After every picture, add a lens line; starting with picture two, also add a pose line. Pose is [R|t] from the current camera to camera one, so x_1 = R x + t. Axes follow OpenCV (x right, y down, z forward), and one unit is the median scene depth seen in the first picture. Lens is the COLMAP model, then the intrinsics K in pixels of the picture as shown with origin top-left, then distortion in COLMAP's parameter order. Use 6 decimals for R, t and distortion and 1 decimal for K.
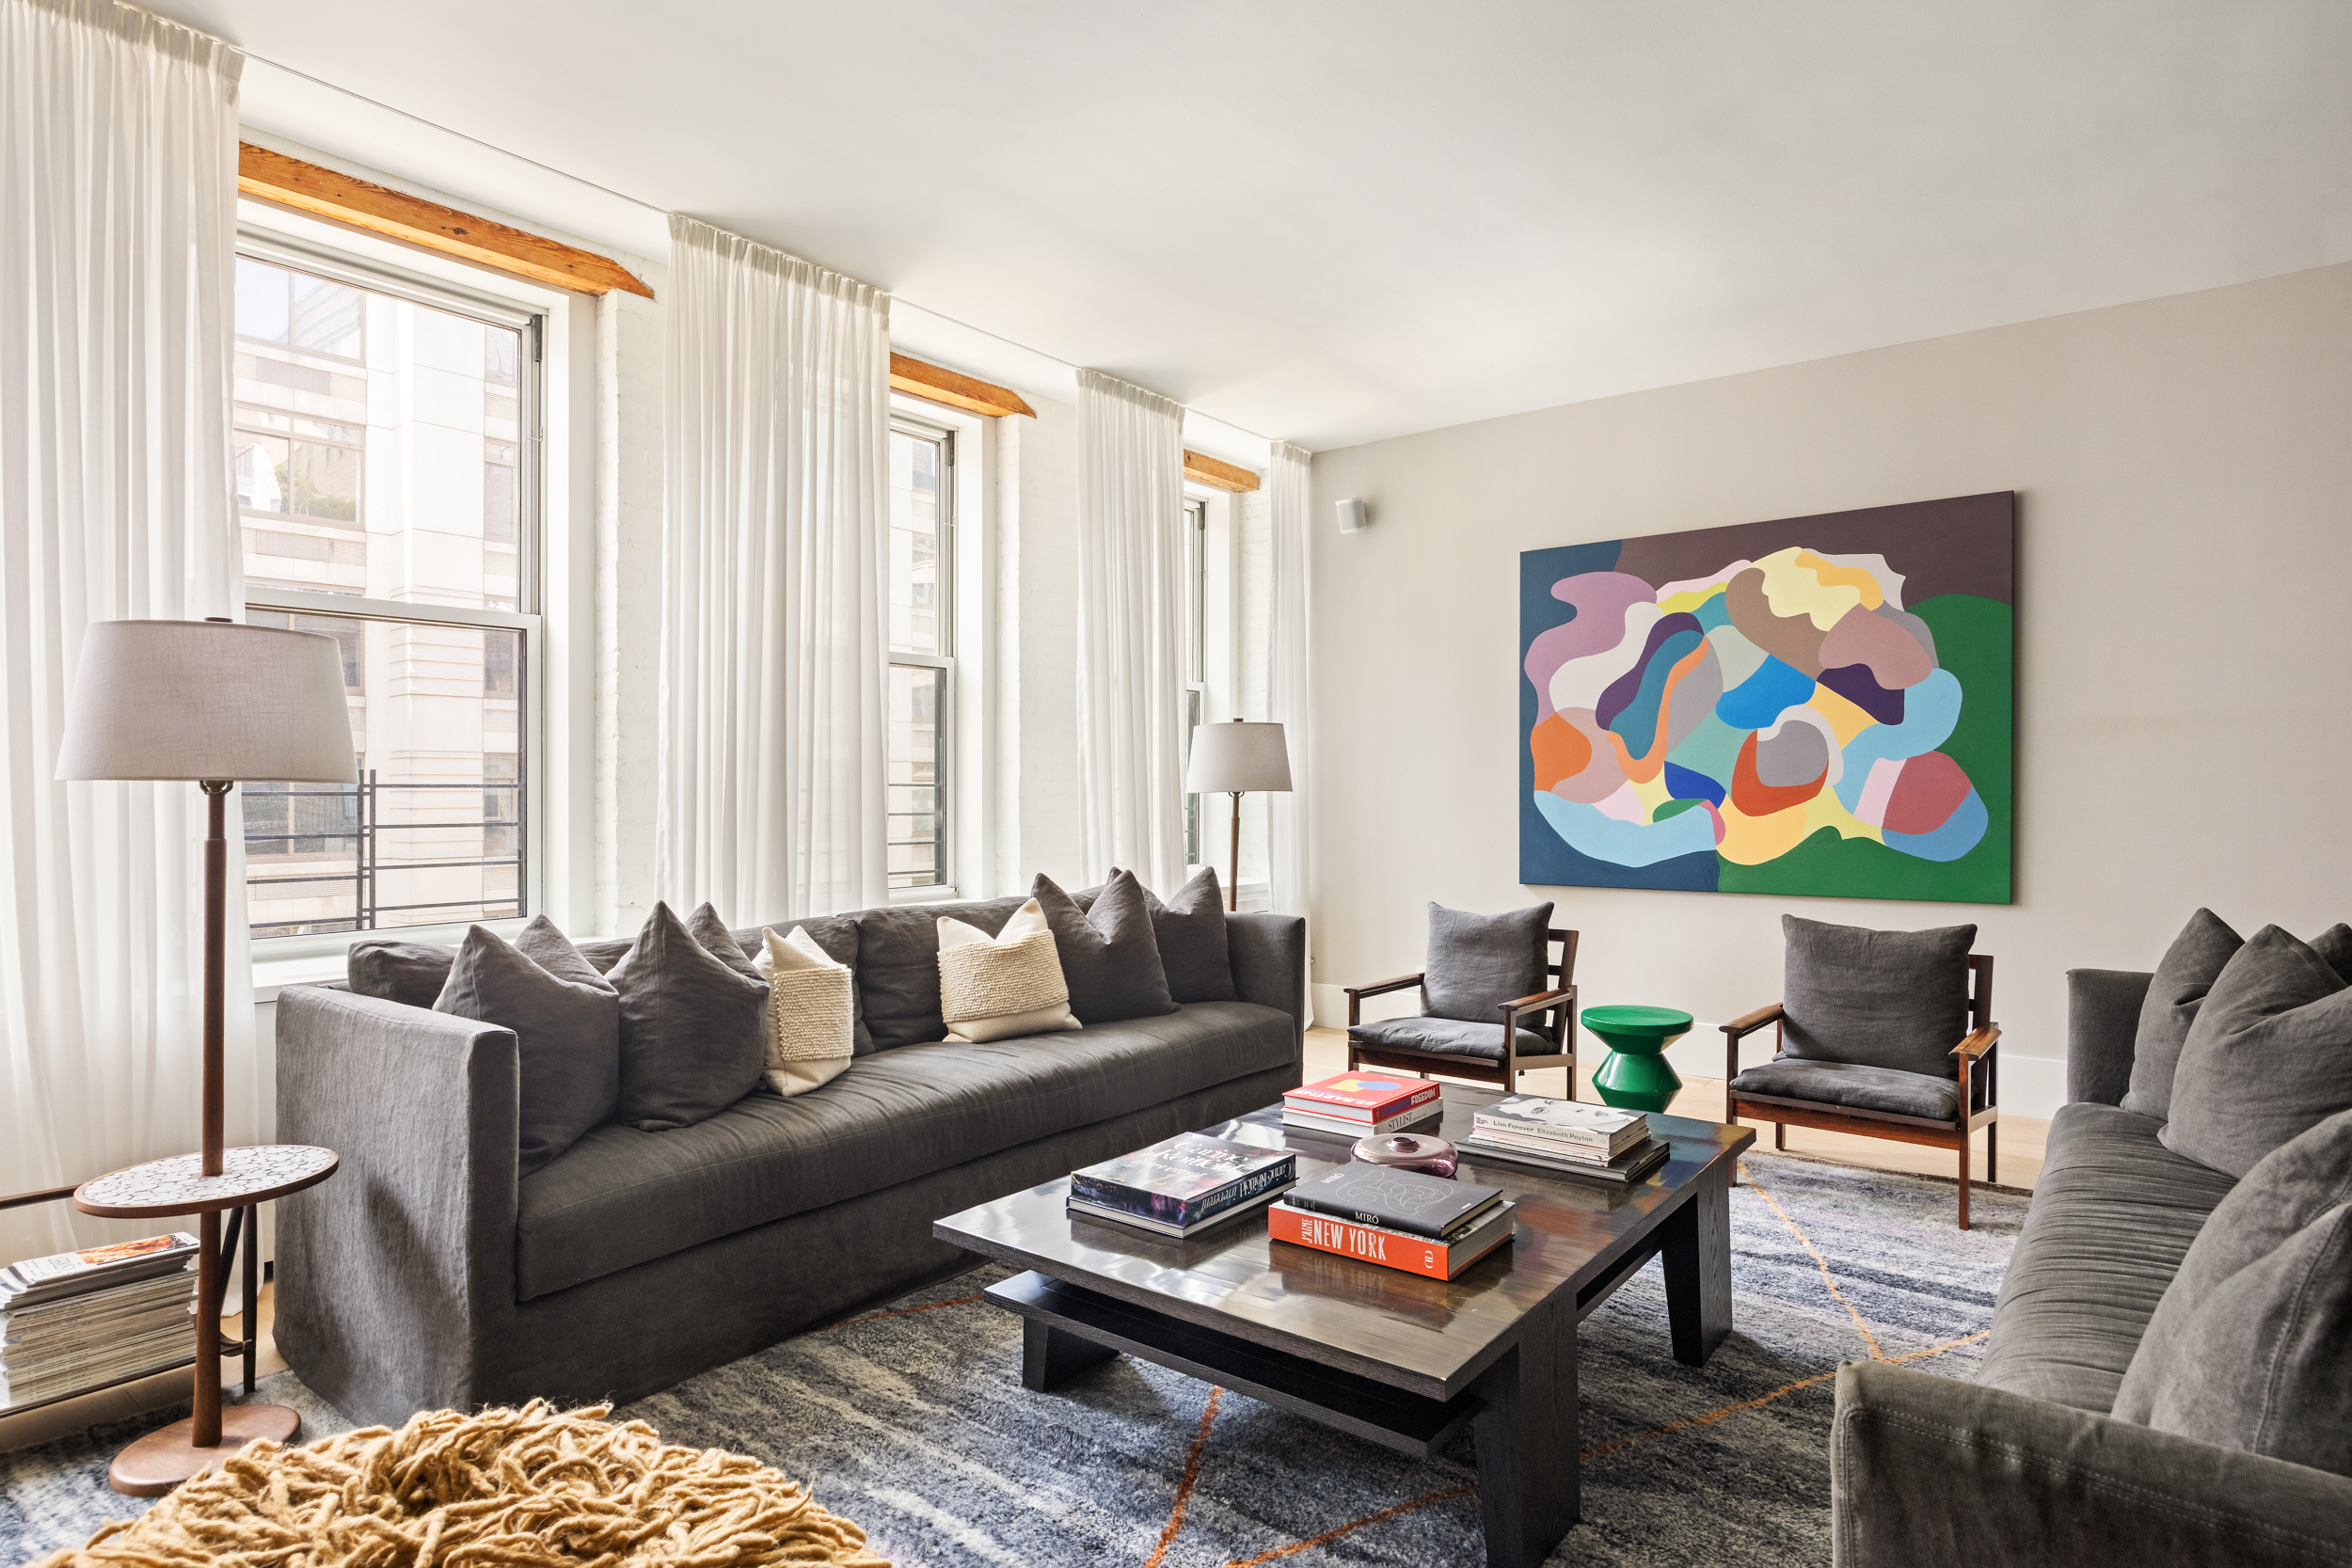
lens RADIAL K [[1263.4, 0, 1180.4], [0, 1263.4, 797.1], [0, 0, 1]] dist [-0.005430, -0.001095]
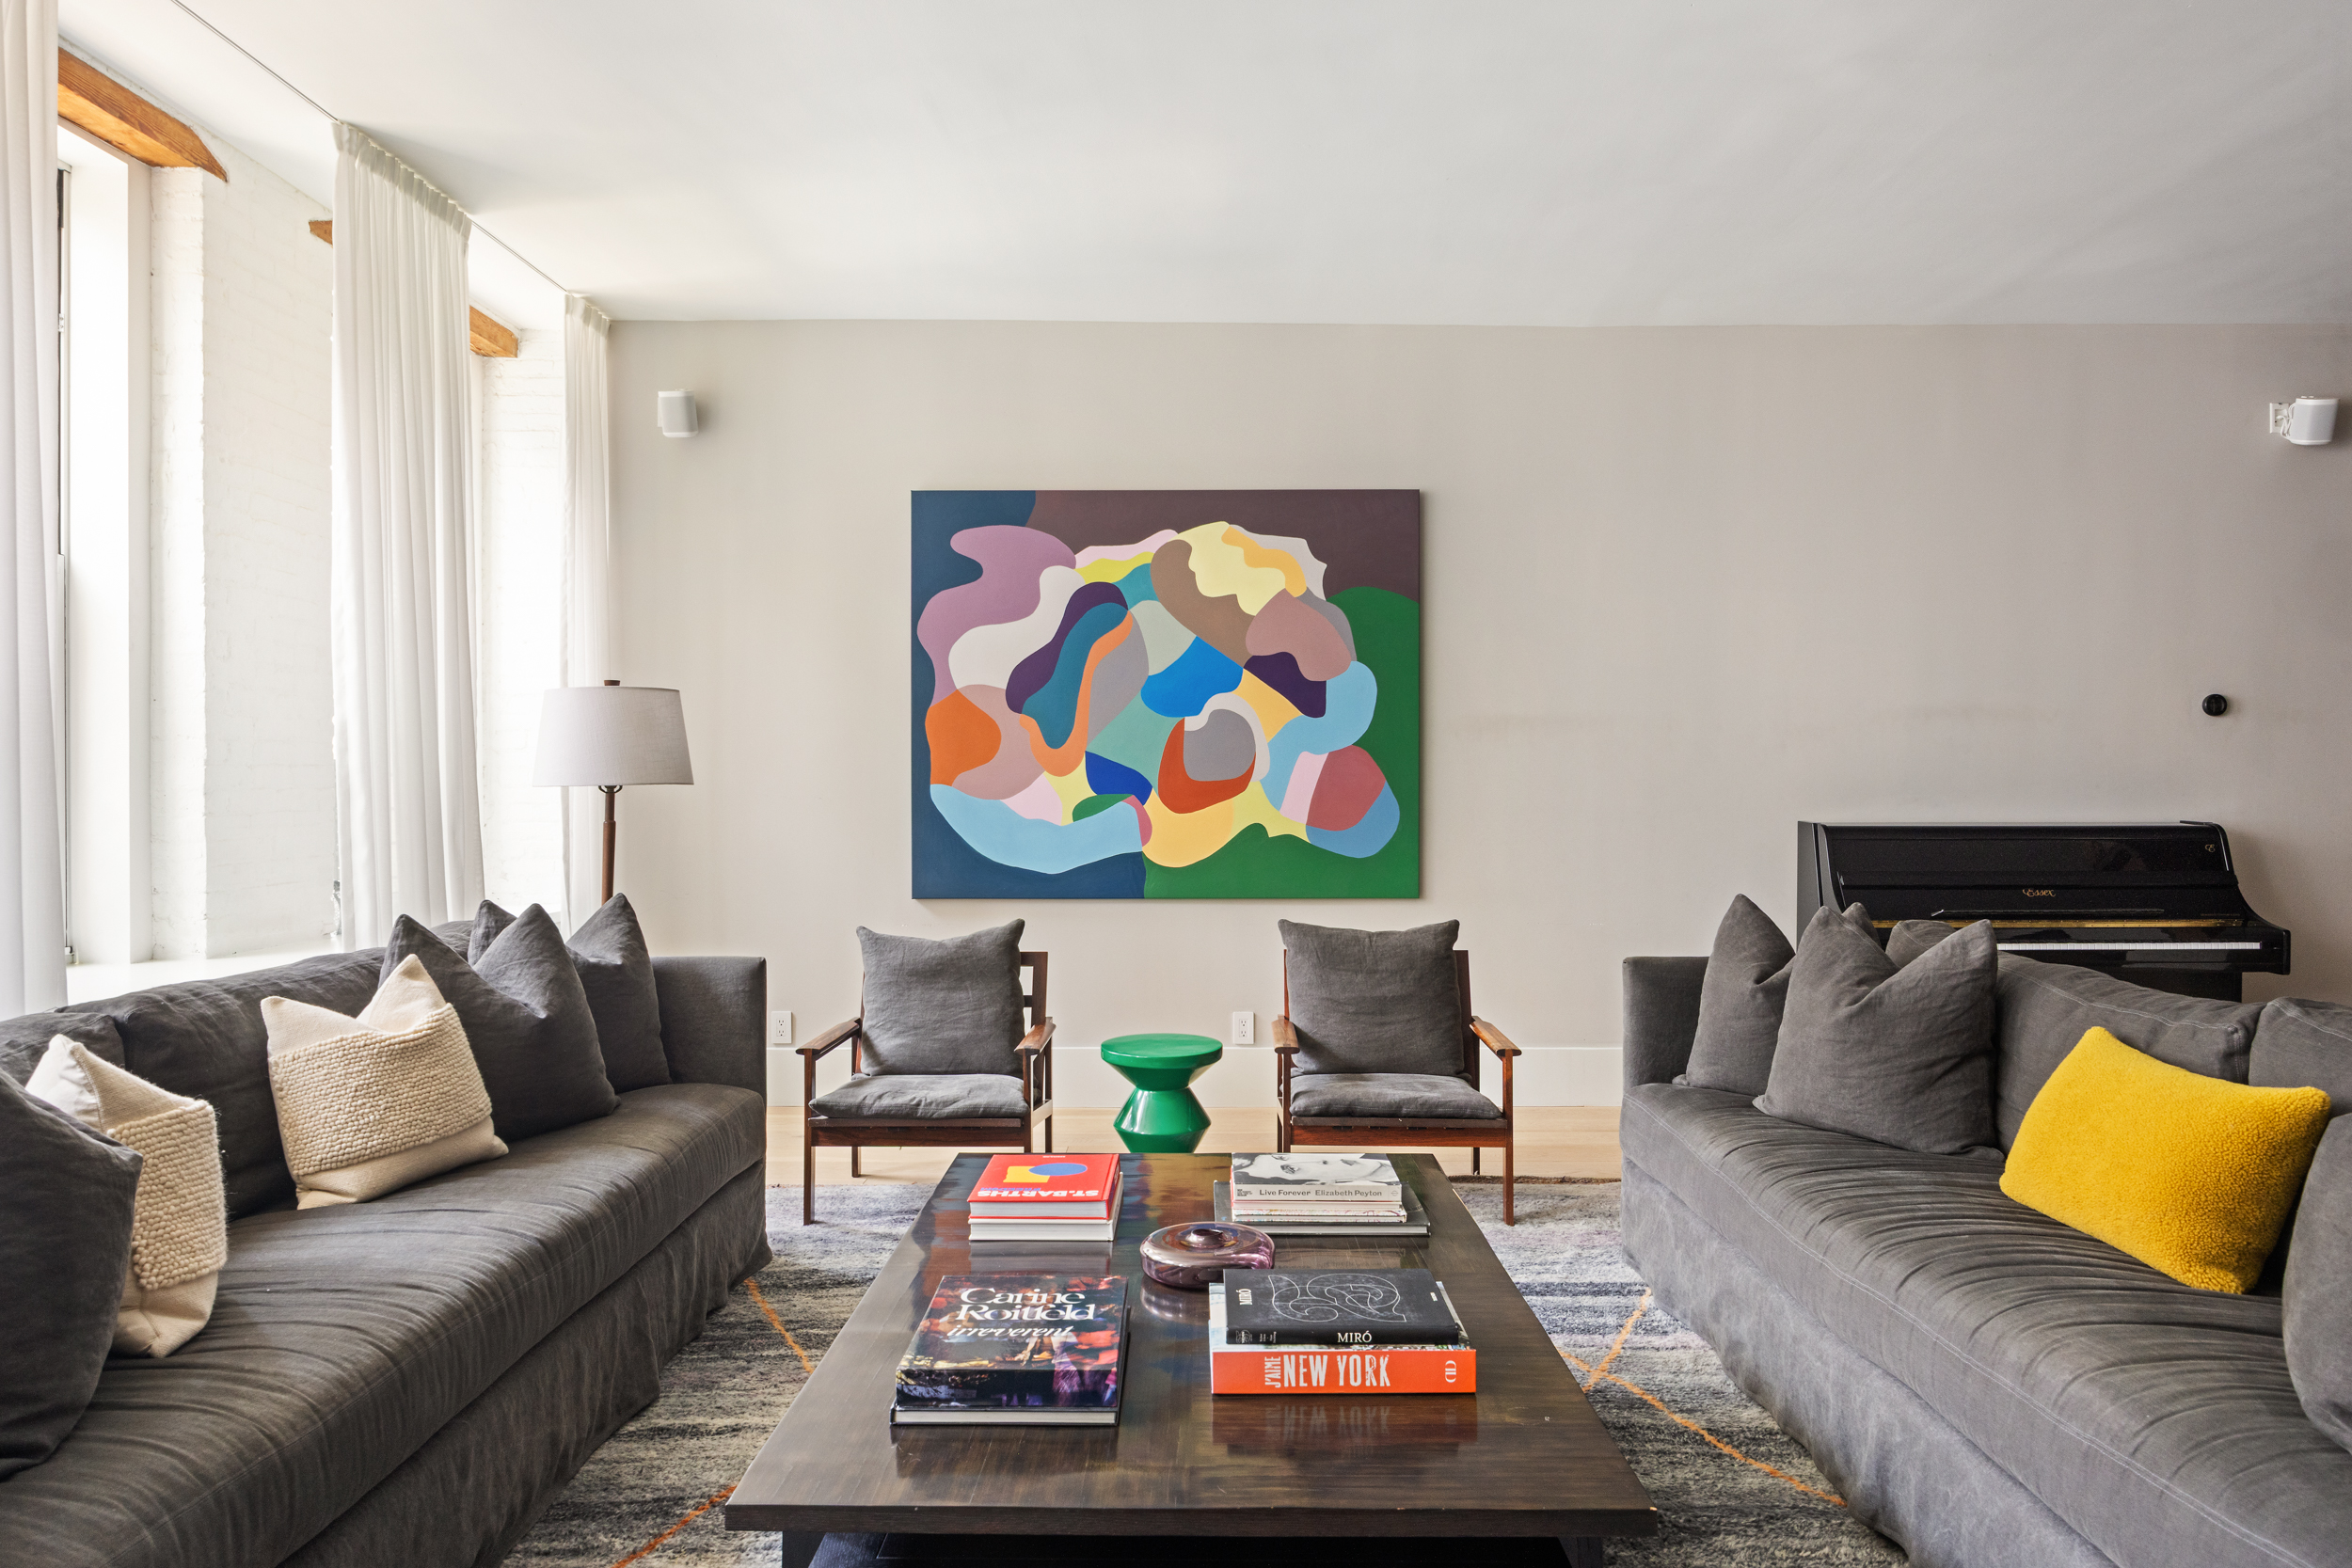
lens RADIAL K [[1515.4, 0, 1173.2], [0, 1515.4, 794.4], [0, 0, 1]] dist [-0.004547, 0.001920]
pose [[0.795317, -0.001667, 0.606192, -0.247518], [-0.000142, 0.999996, 0.002936, -0.001995], [-0.606194, -0.002422, 0.795313, 0.159615]]
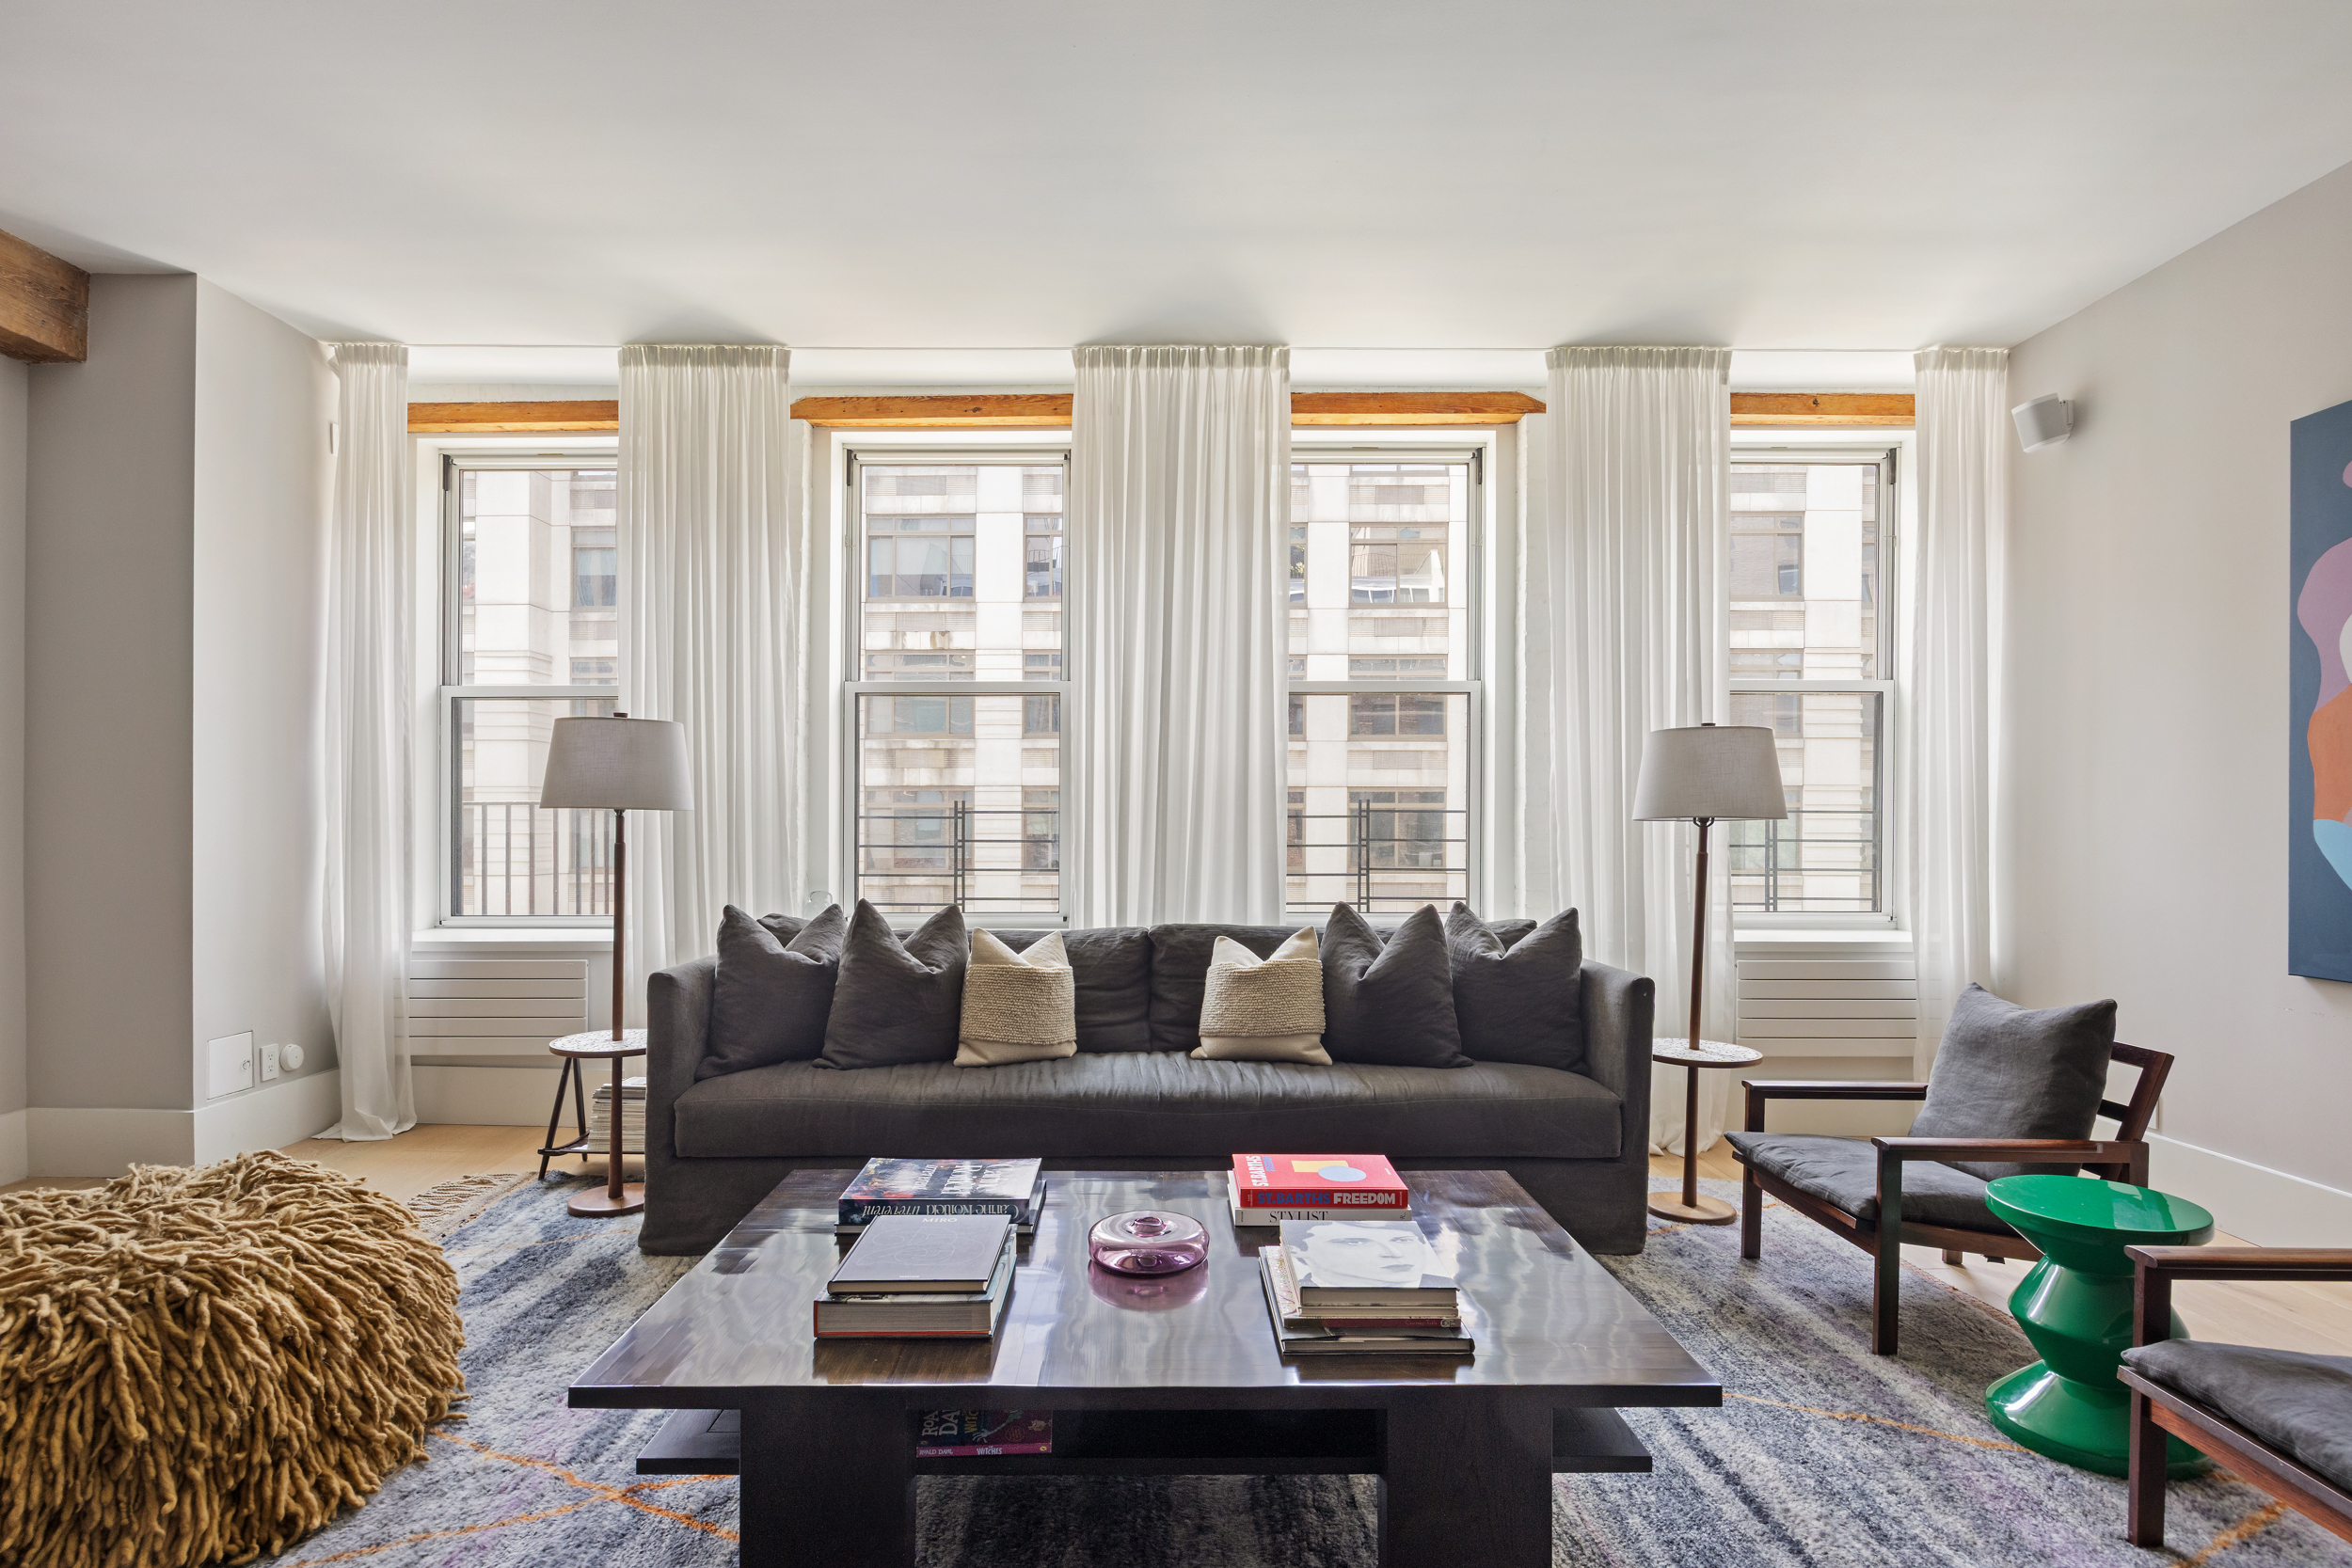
lens RADIAL K [[1189.4, 0, 1152.1], [0, 1189.4, 817.8], [0, 0, 1]] dist [-0.010859, -0.002675]
pose [[0.620042, 0.001495, -0.784567, 0.486509], [-0.006528, 0.999973, -0.003254, 0.000148], [0.784541, 0.007139, 0.620036, 0.299657]]
